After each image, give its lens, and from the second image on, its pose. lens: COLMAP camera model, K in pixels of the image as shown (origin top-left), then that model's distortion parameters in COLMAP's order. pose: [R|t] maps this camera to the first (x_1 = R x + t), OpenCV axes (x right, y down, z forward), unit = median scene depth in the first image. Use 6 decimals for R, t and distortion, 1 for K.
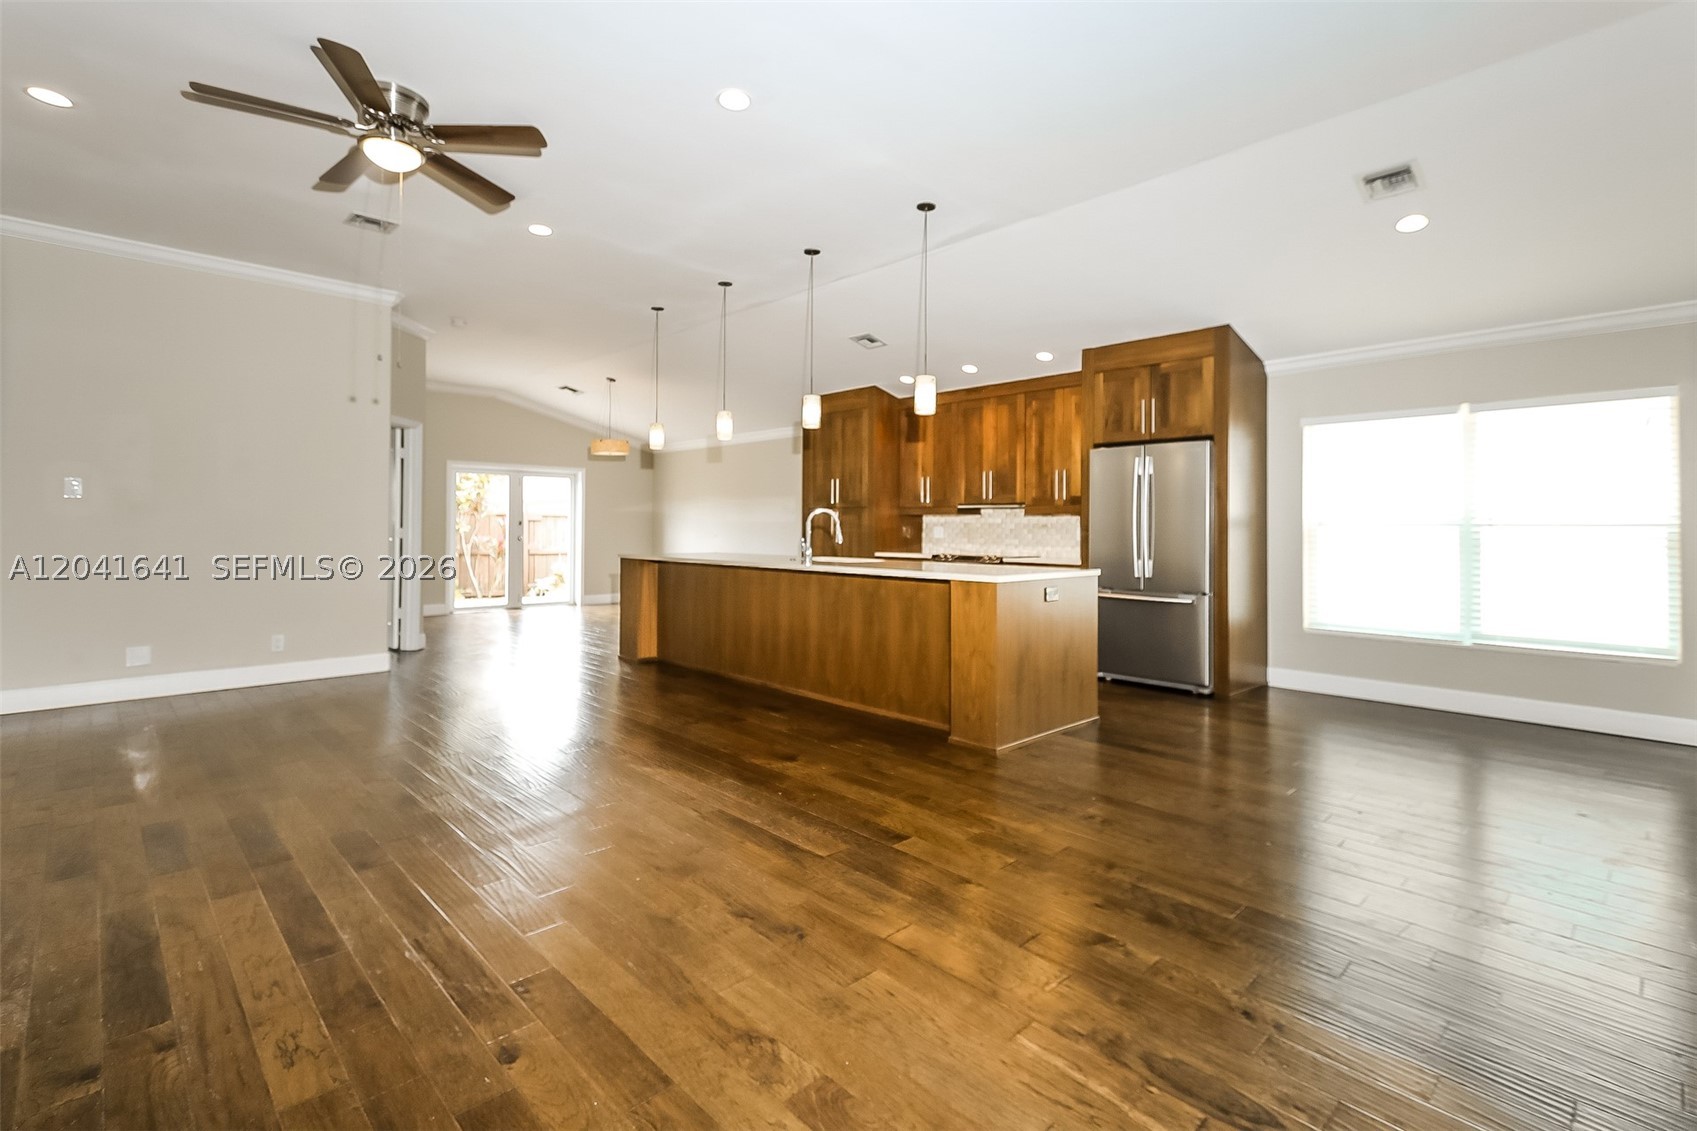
lens RADIAL K [[776.7, 0, 874.9], [0, 776.7, 529.6], [0, 0, 1]] dist [0.003081, 0.000914]
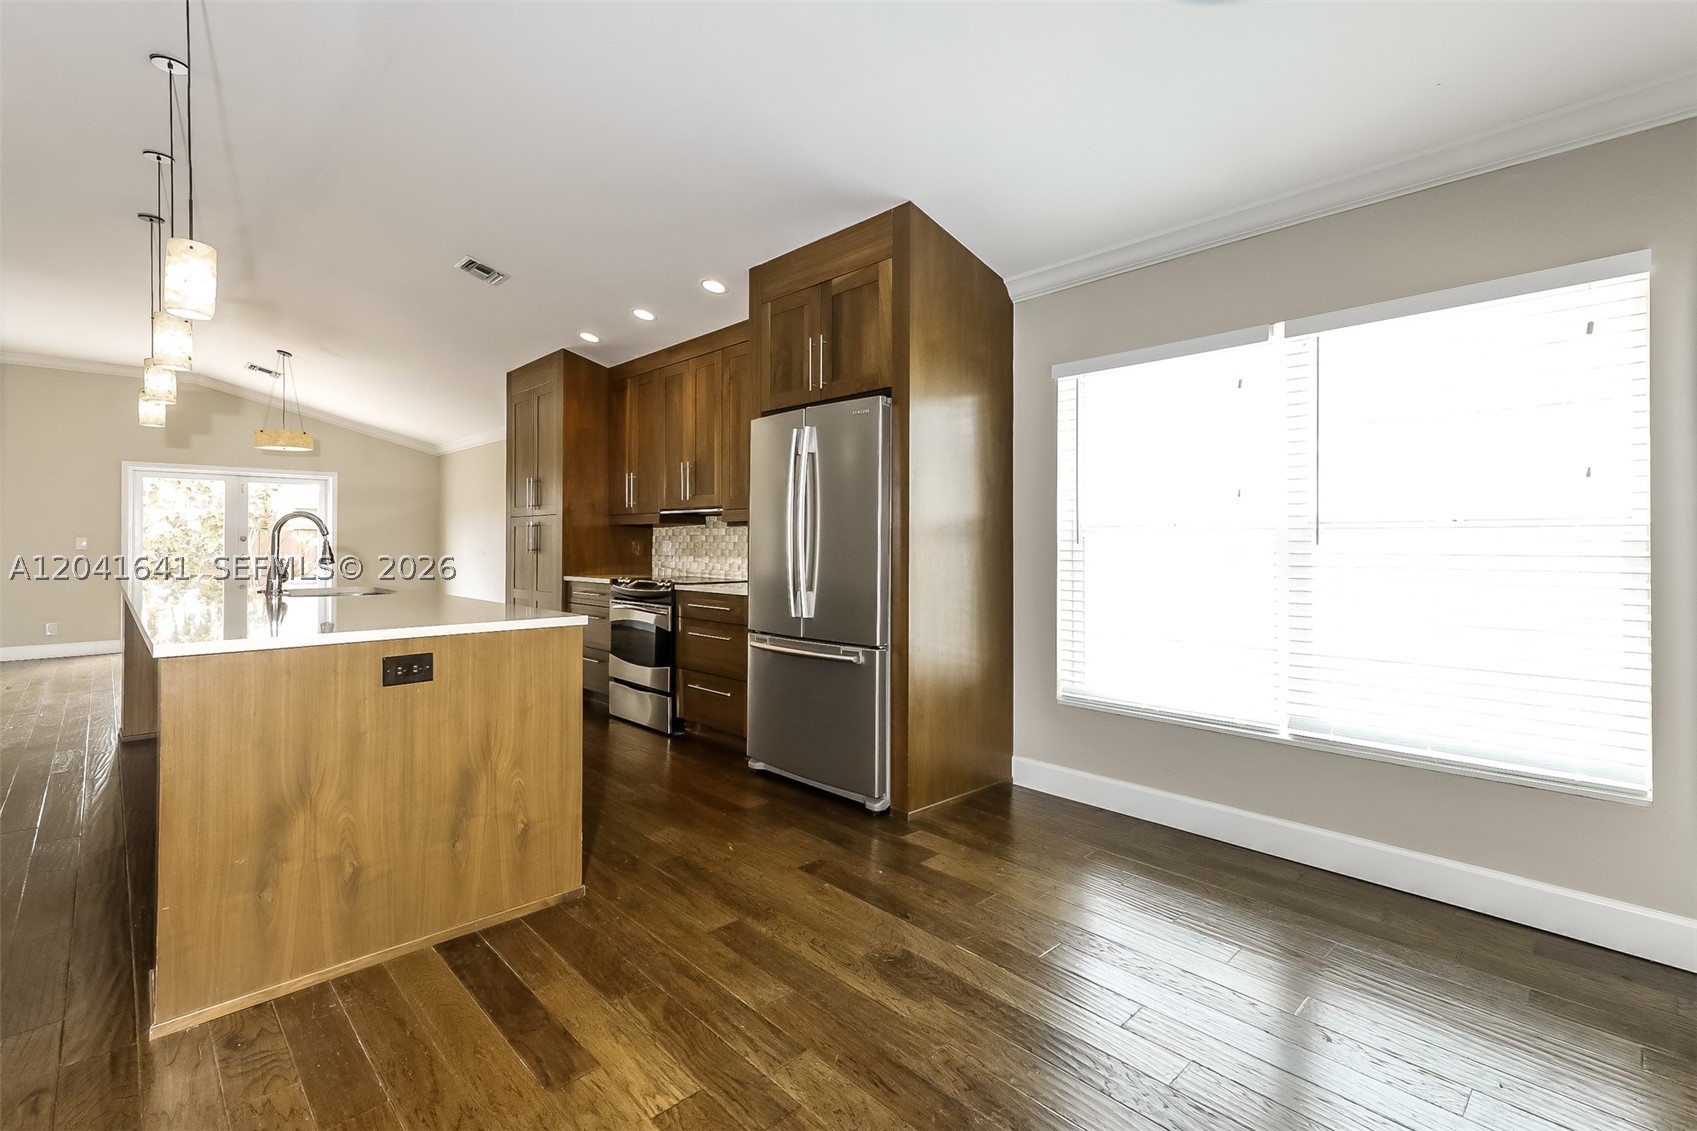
lens RADIAL K [[776.7, 0, 845.9], [0, 776.7, 554.4], [0, 0, 1]] dist [0.003081, 0.000914]
pose [[0.999795, -0.002014, 0.020171, 0.364505], [0.001802, 0.999943, 0.010519, 0.003158], [-0.020191, -0.010481, 0.999741, 0.367826]]
